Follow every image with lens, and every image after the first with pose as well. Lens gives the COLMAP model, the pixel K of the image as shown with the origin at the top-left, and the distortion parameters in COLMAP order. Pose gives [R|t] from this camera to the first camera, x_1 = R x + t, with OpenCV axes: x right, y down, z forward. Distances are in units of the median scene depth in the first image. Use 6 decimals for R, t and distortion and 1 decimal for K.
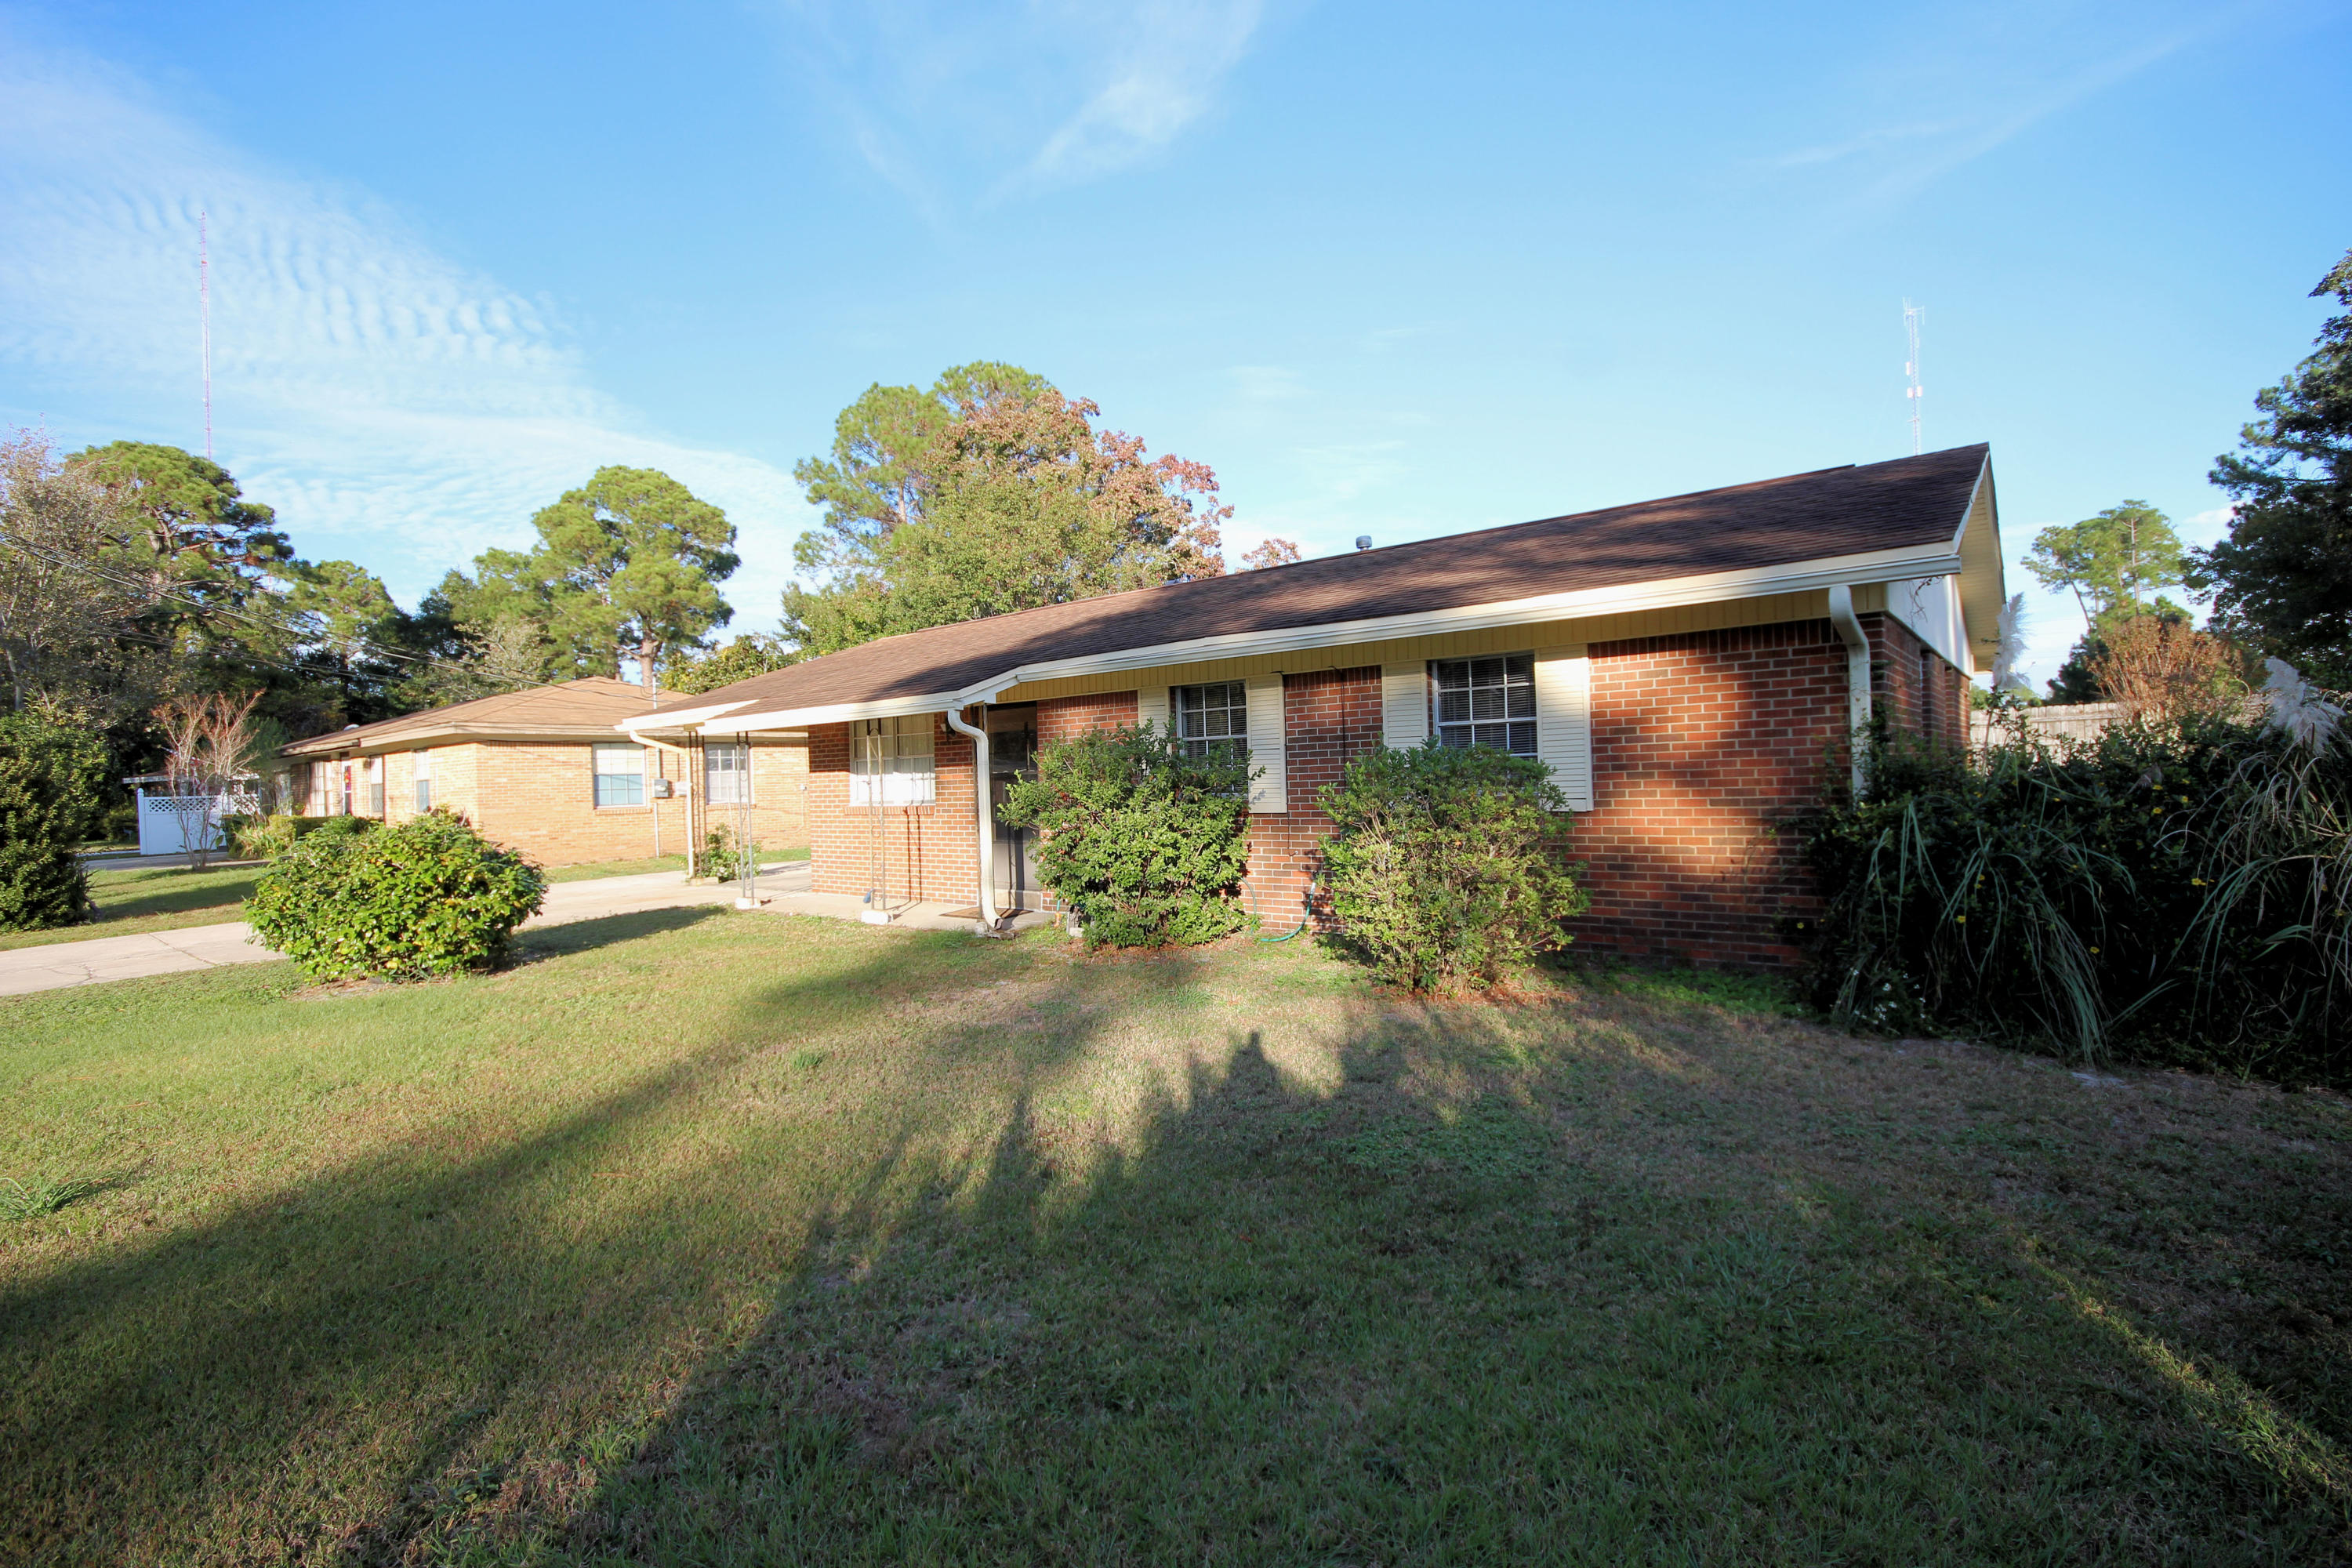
lens RADIAL K [[1092.4, 0, 1176.0], [0, 1092.4, 784.0], [0, 0, 1]] dist [-0.011896, -0.000194]
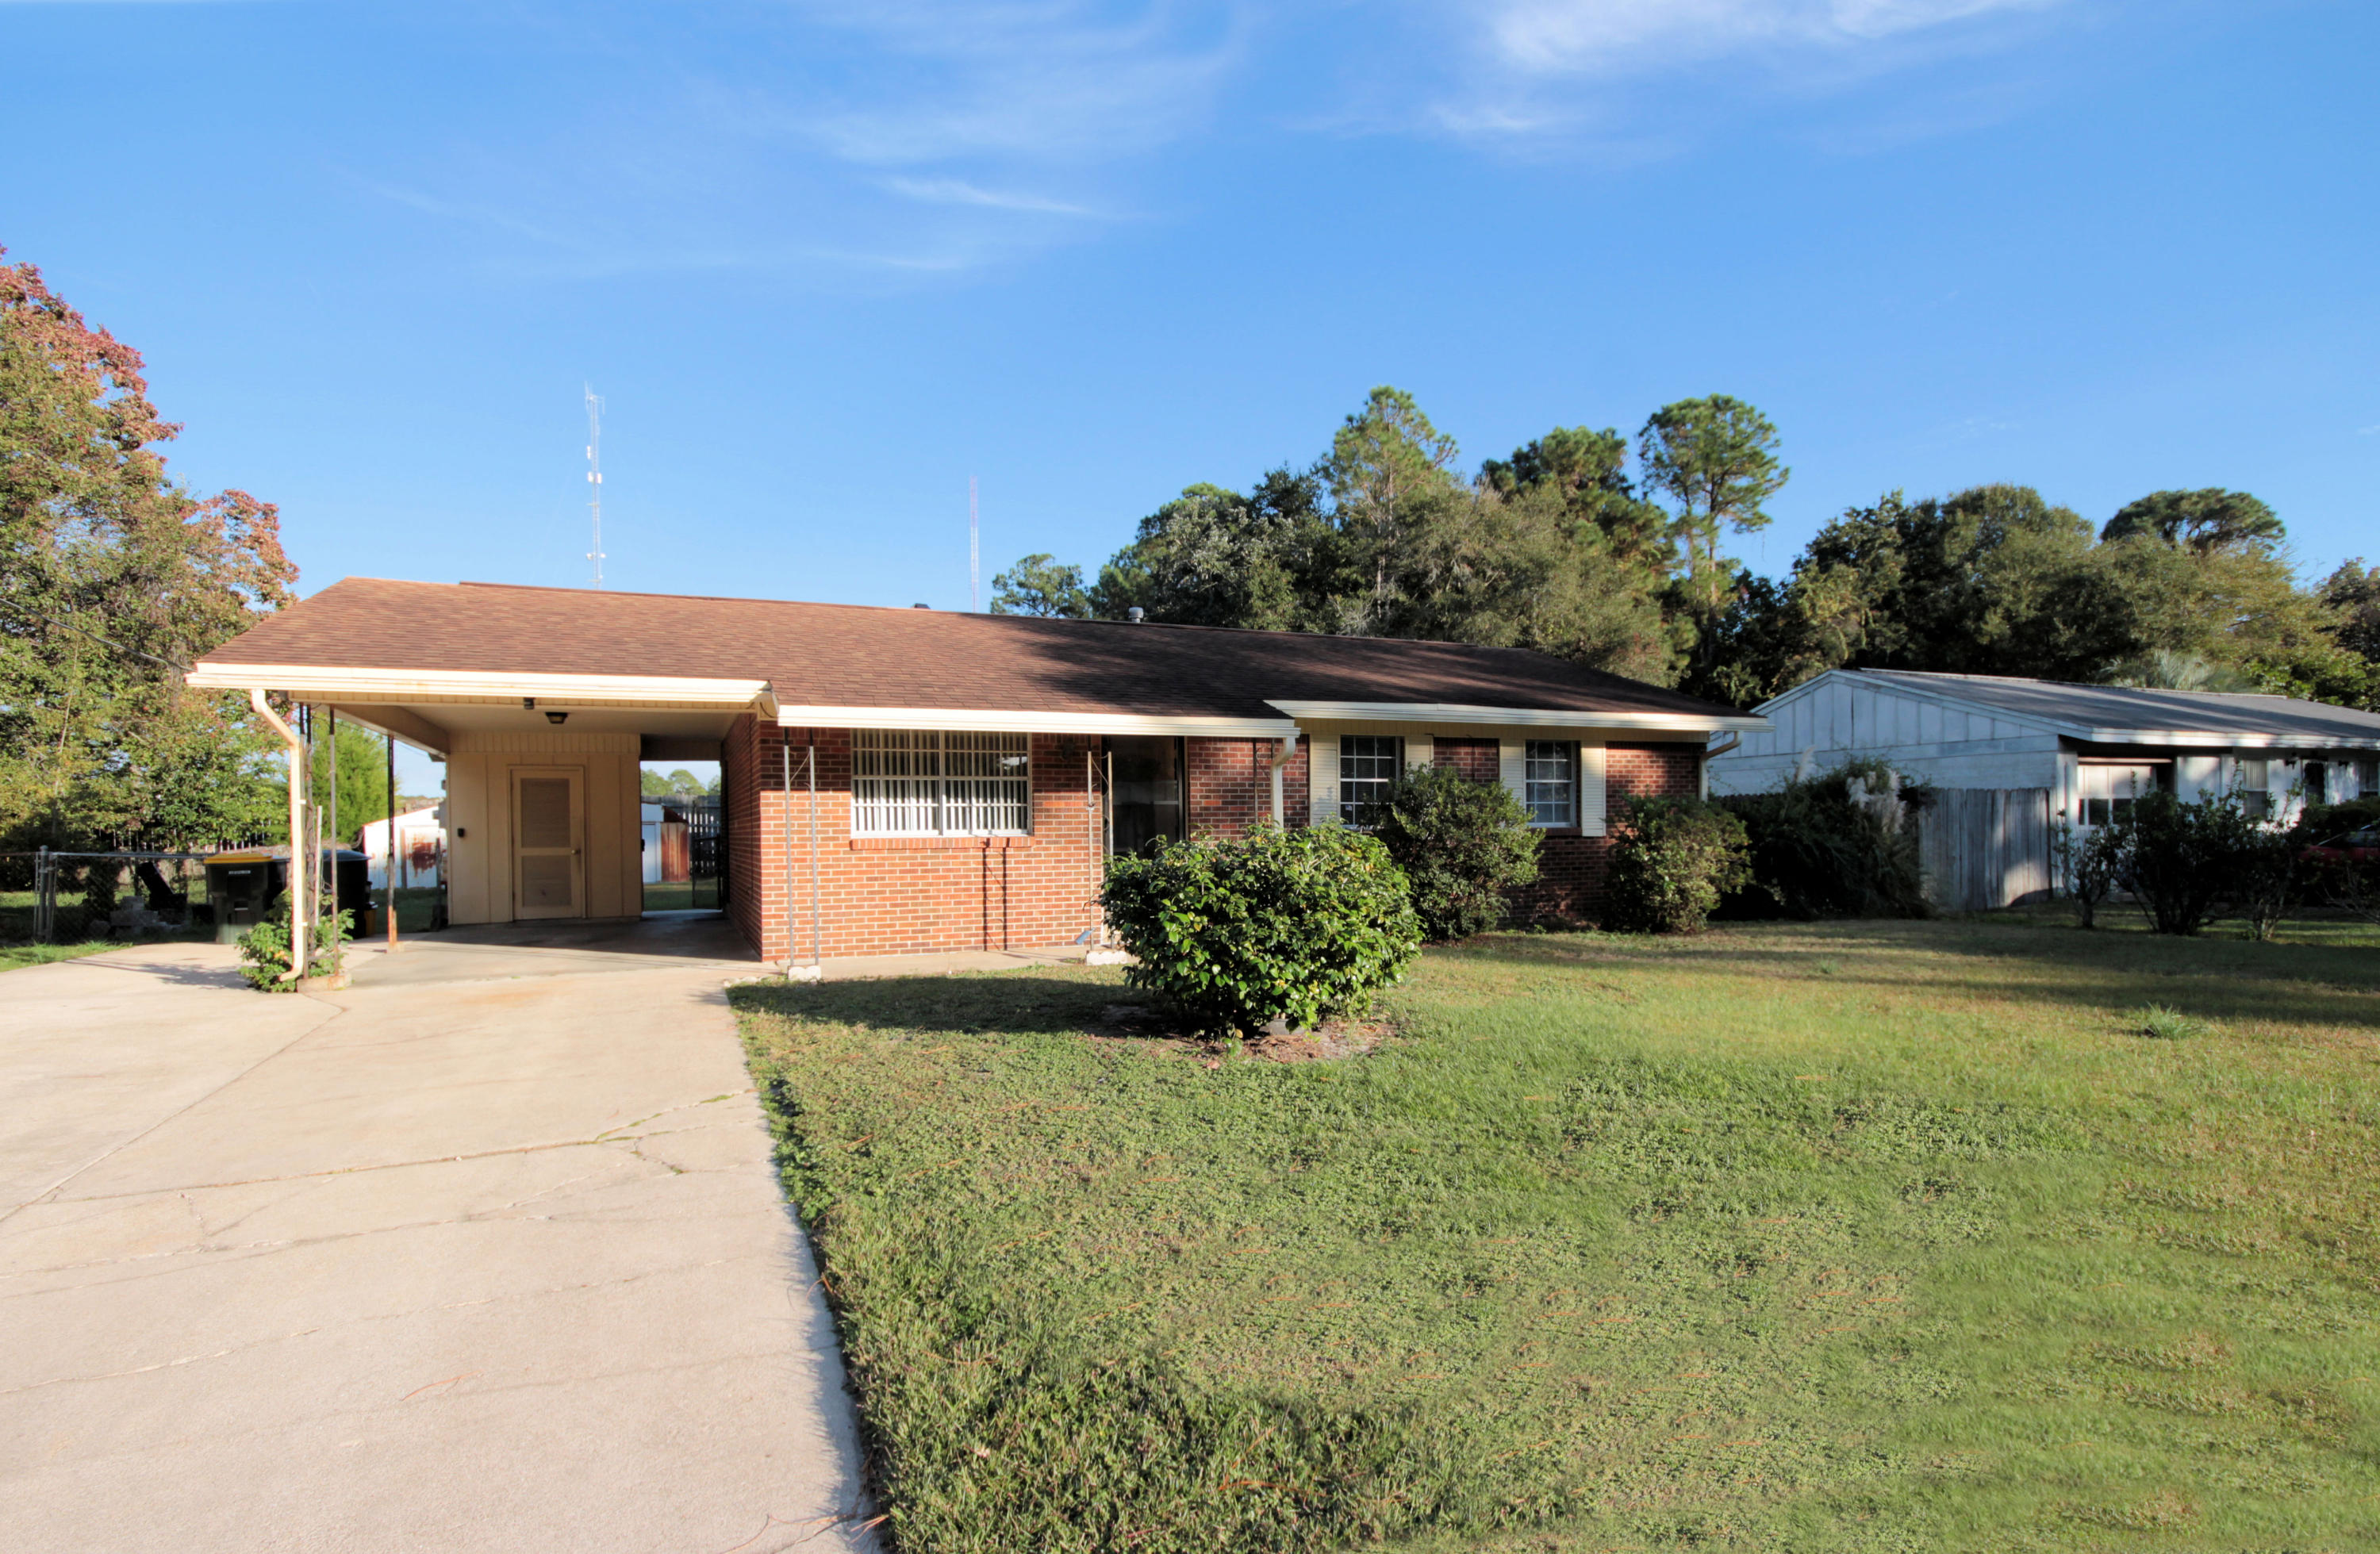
lens RADIAL K [[1175.0, 0, 1188.9], [0, 1175.0, 834.1], [0, 0, 1]] dist [-0.002414, 0.000224]
pose [[0.442902, 0.021218, 0.896319, -0.792590], [0.004367, 0.999657, -0.025823, 0.033665], [-0.896559, 0.015351, 0.442657, 0.373990]]
